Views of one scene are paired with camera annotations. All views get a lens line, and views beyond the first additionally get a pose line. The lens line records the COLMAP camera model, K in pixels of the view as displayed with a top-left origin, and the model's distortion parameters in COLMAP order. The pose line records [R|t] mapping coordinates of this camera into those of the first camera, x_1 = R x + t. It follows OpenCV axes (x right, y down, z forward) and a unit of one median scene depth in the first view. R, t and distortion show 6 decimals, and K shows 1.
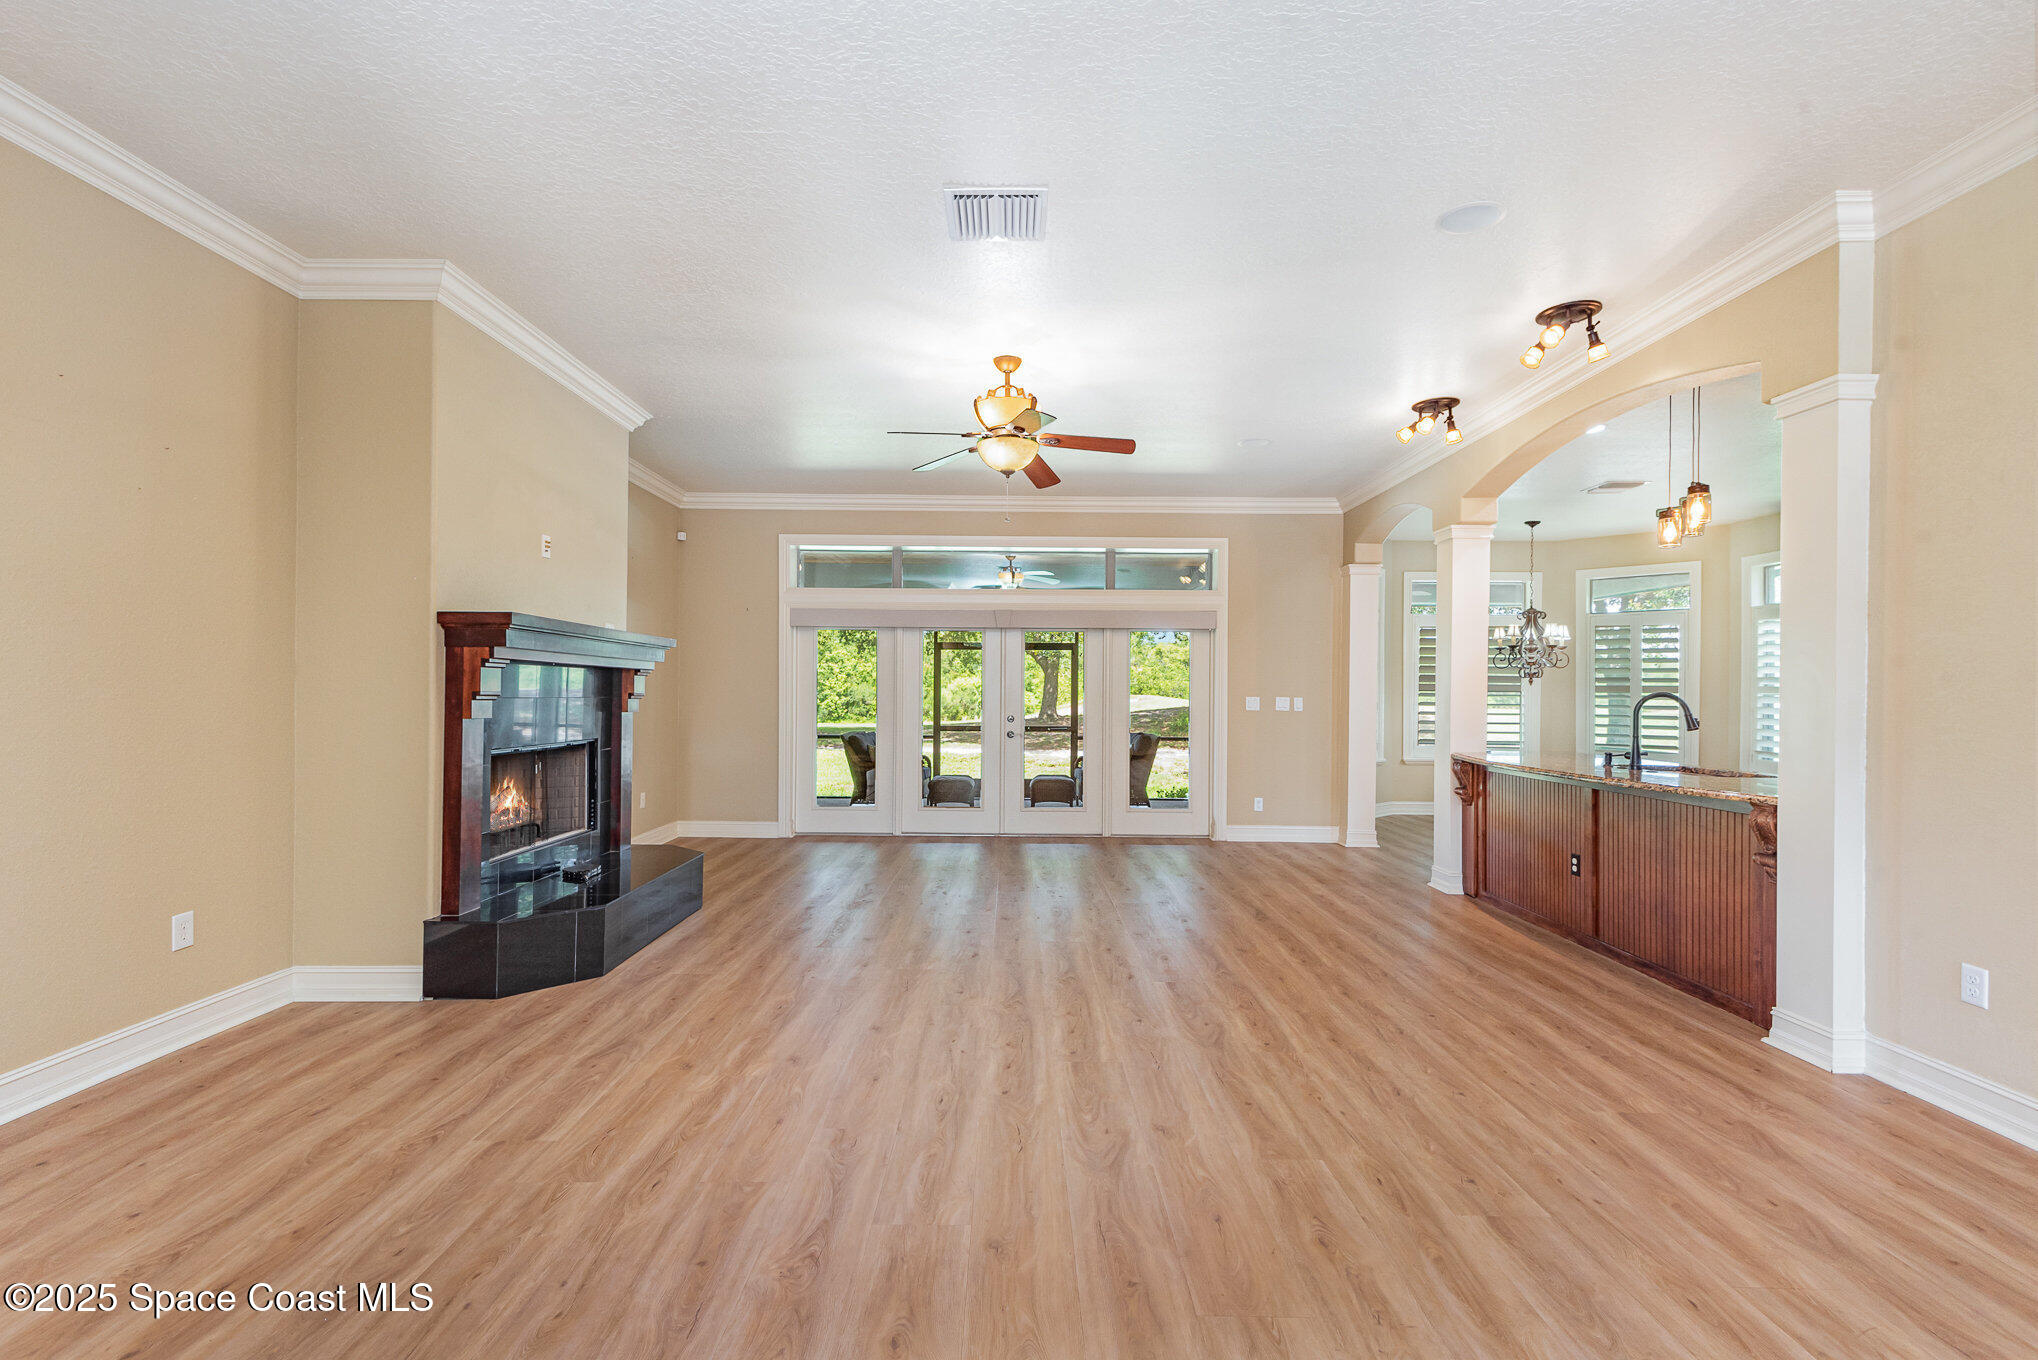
lens RADIAL K [[915.0, 0, 1003.5], [0, 915.0, 681.5], [0, 0, 1]] dist [0.018929, -0.006166]
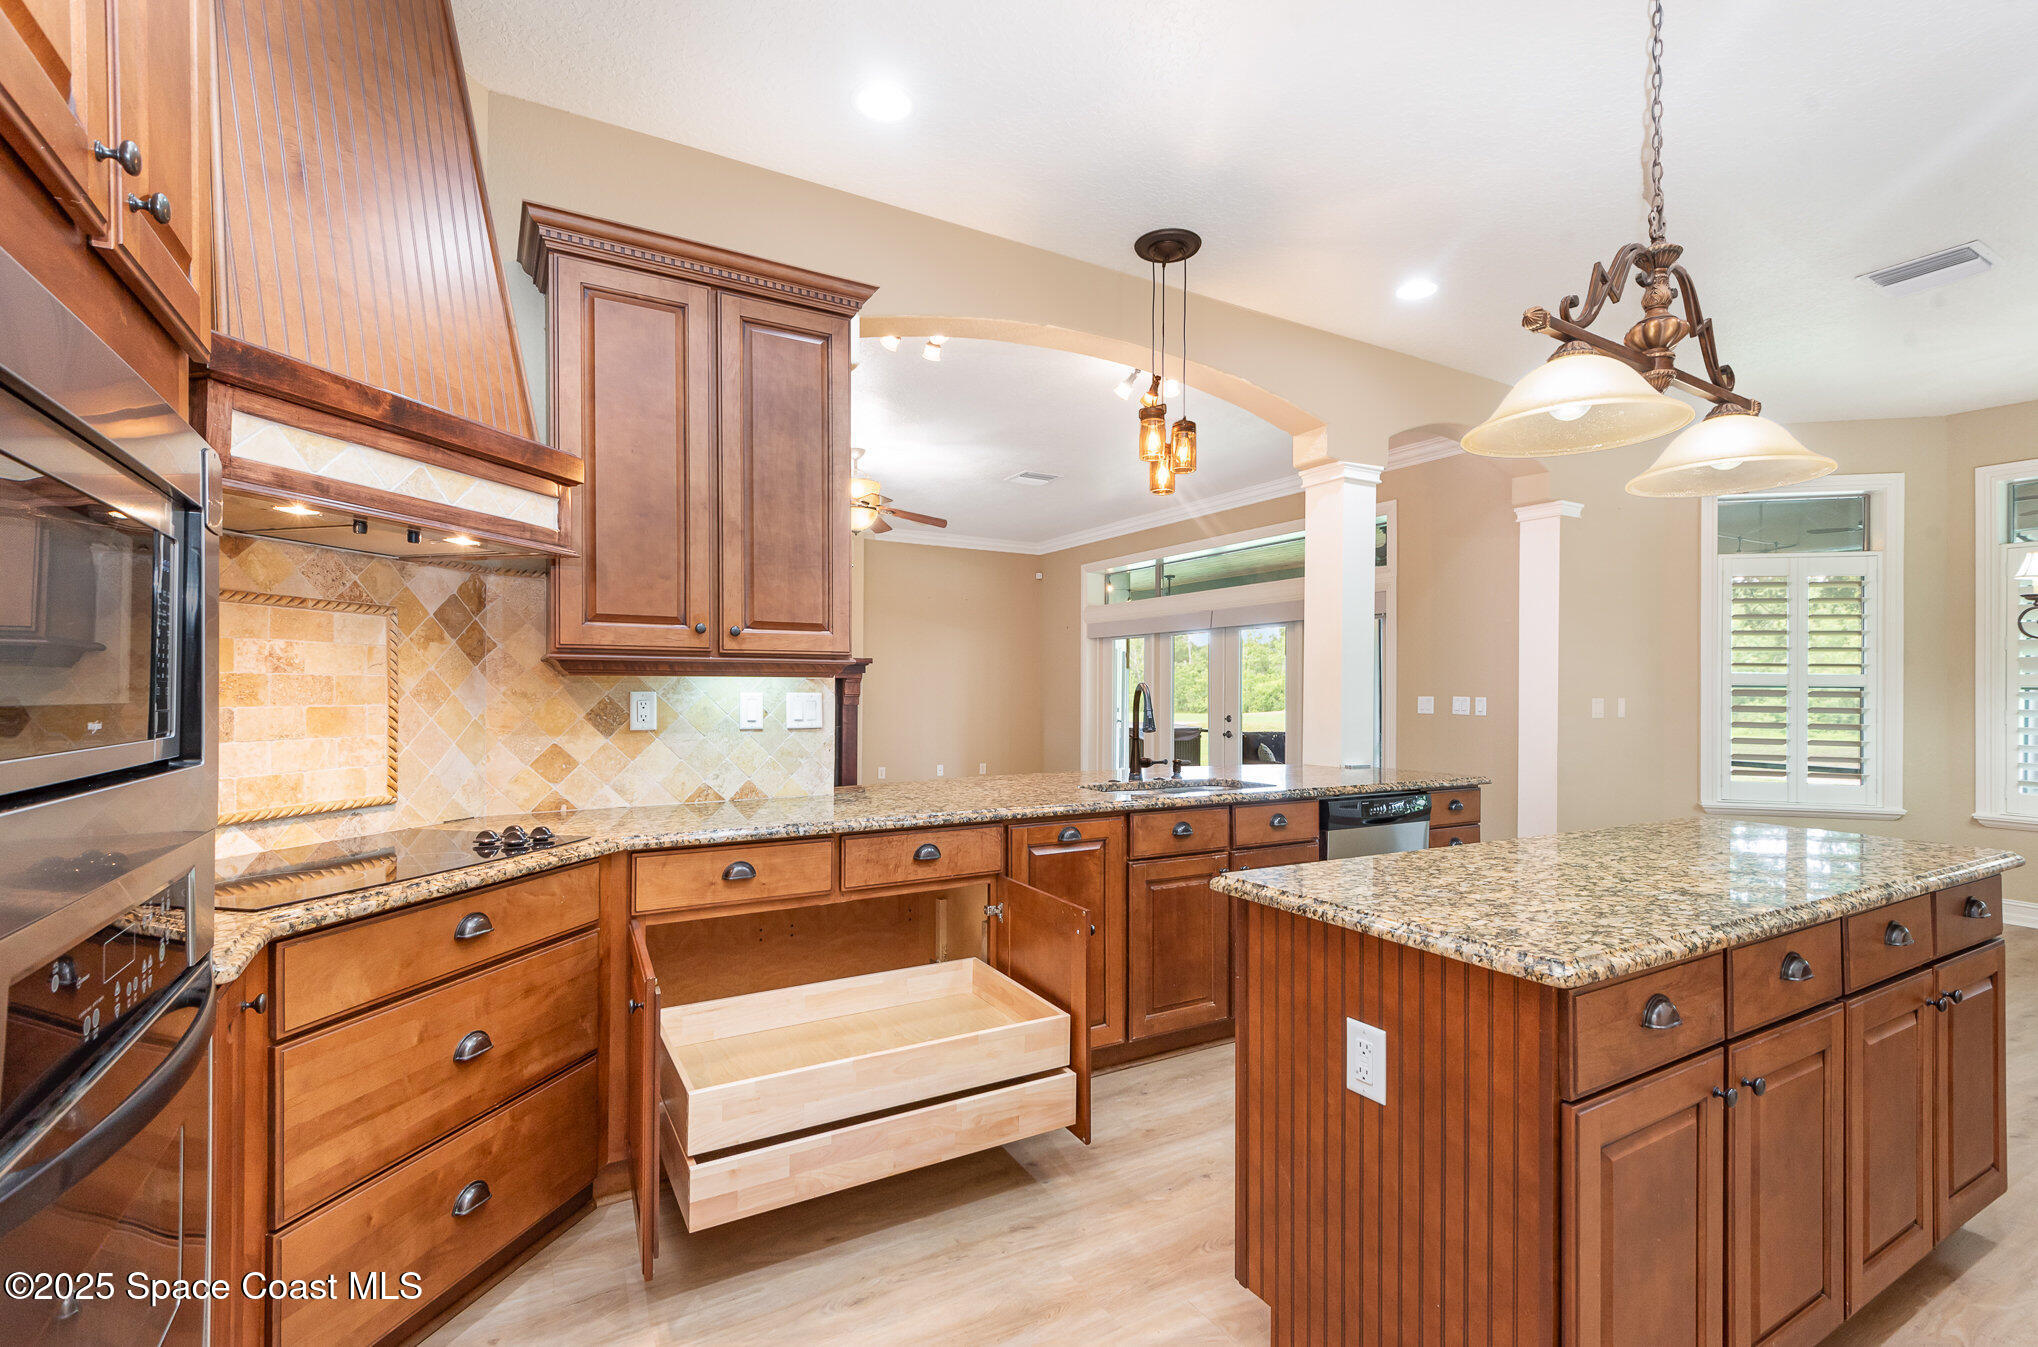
lens RADIAL K [[919.2, 0, 1019.3], [0, 919.2, 683.5], [0, 0, 1]] dist [0.026670, -0.000330]
pose [[0.515930, -0.013740, -0.856520, 1.337084], [0.007166, 0.999906, -0.011723, 0.021854], [0.856601, -0.000089, 0.515980, 0.503363]]
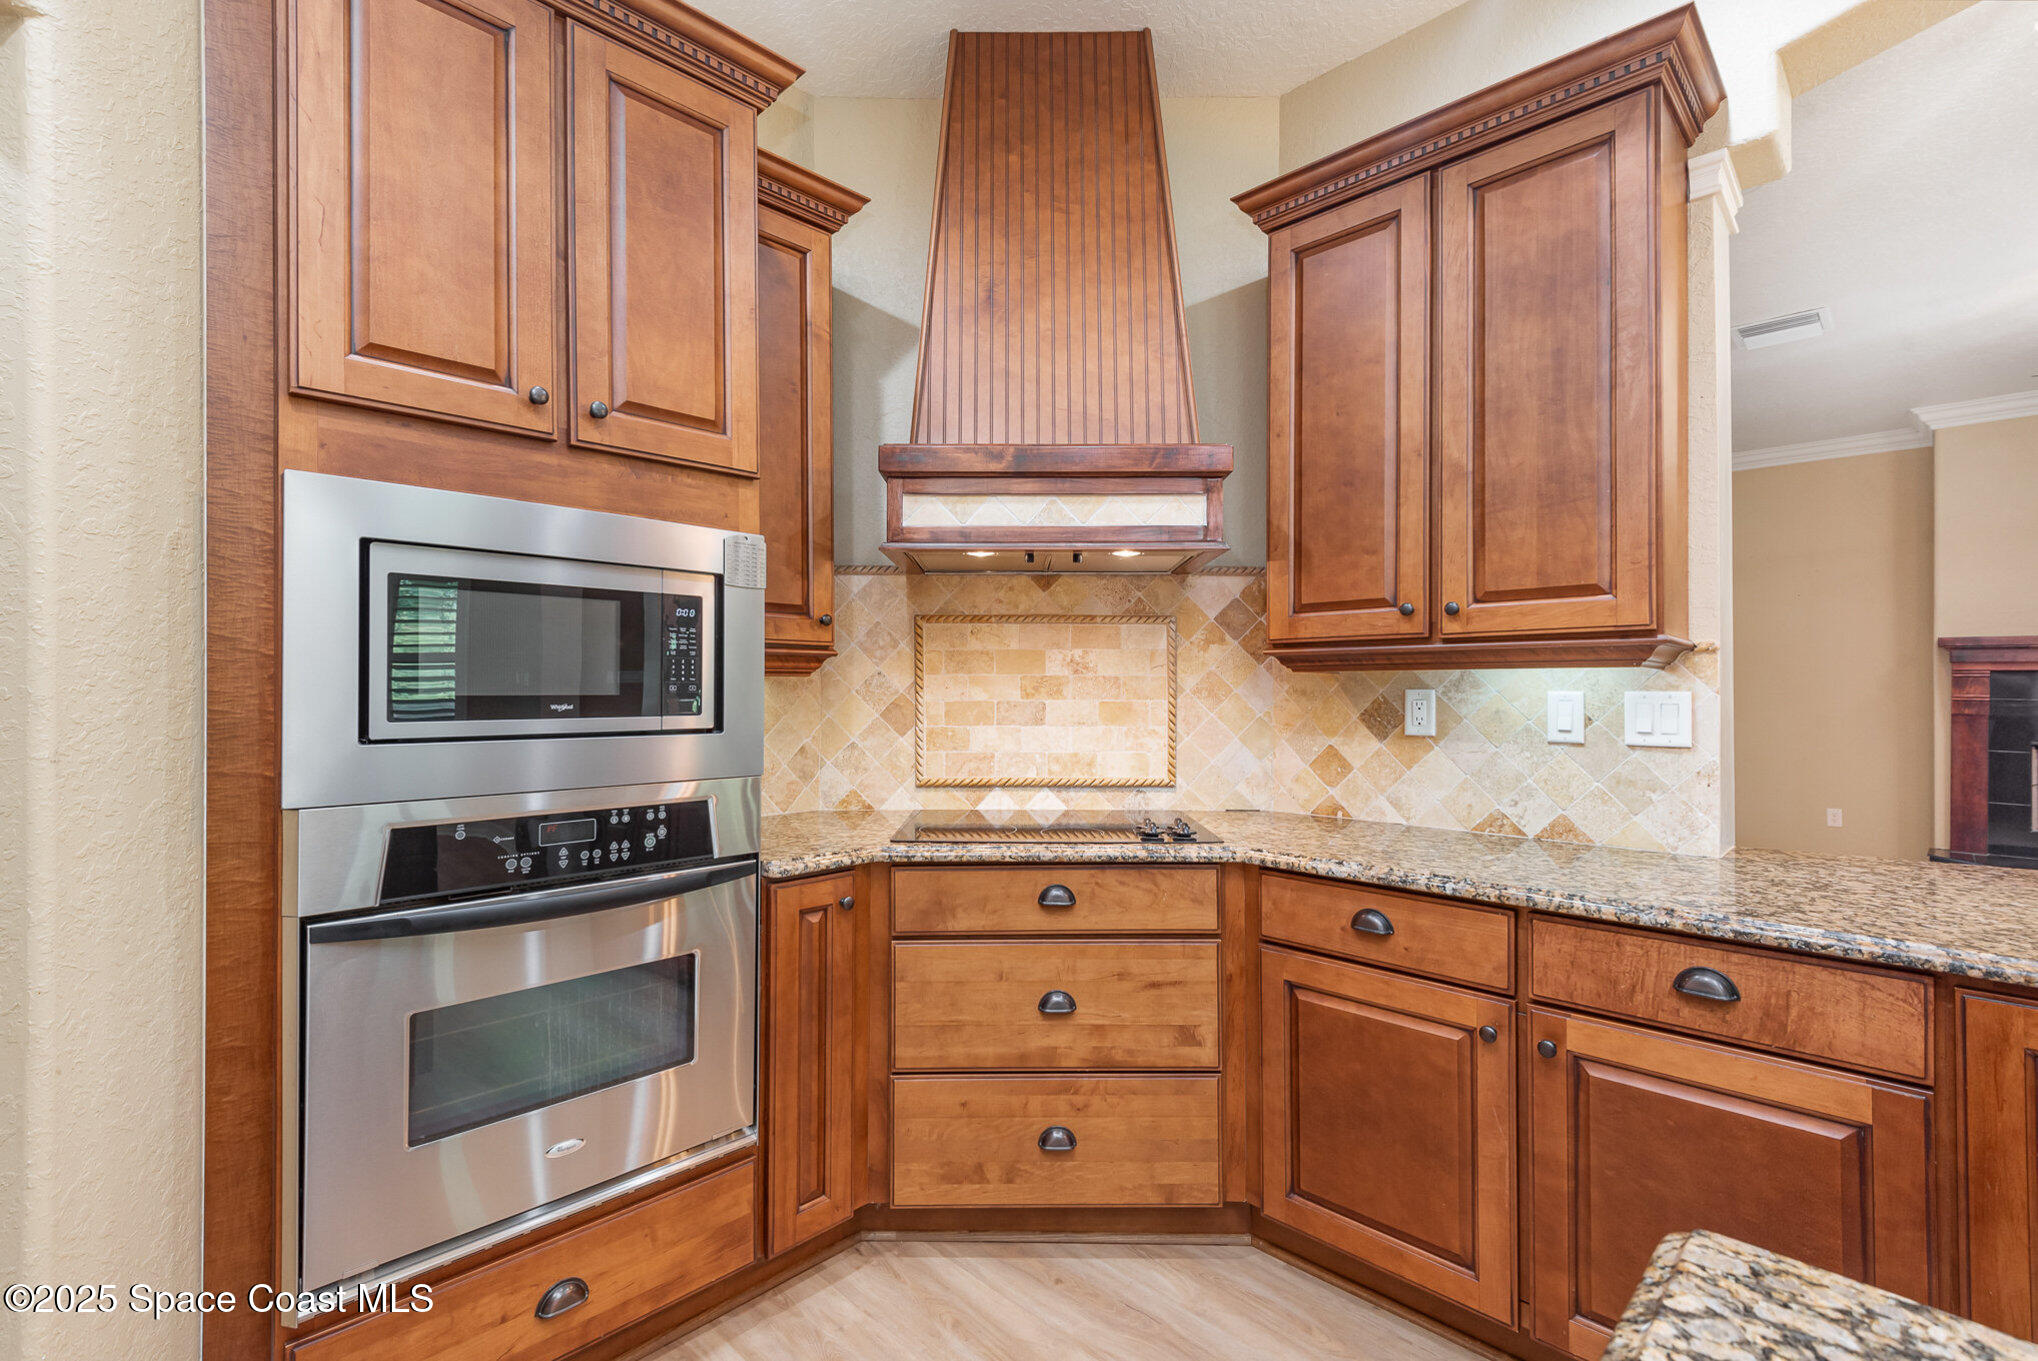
lens RADIAL K [[915.0, 0, 1007.7], [0, 915.0, 683.2], [0, 0, 1]] dist [0.018929, -0.006166]
pose [[-0.705464, -0.014560, -0.708596, 1.206452], [-0.003782, 0.999852, -0.016780, 0.024151], [0.708736, -0.009158, -0.705415, 0.803402]]
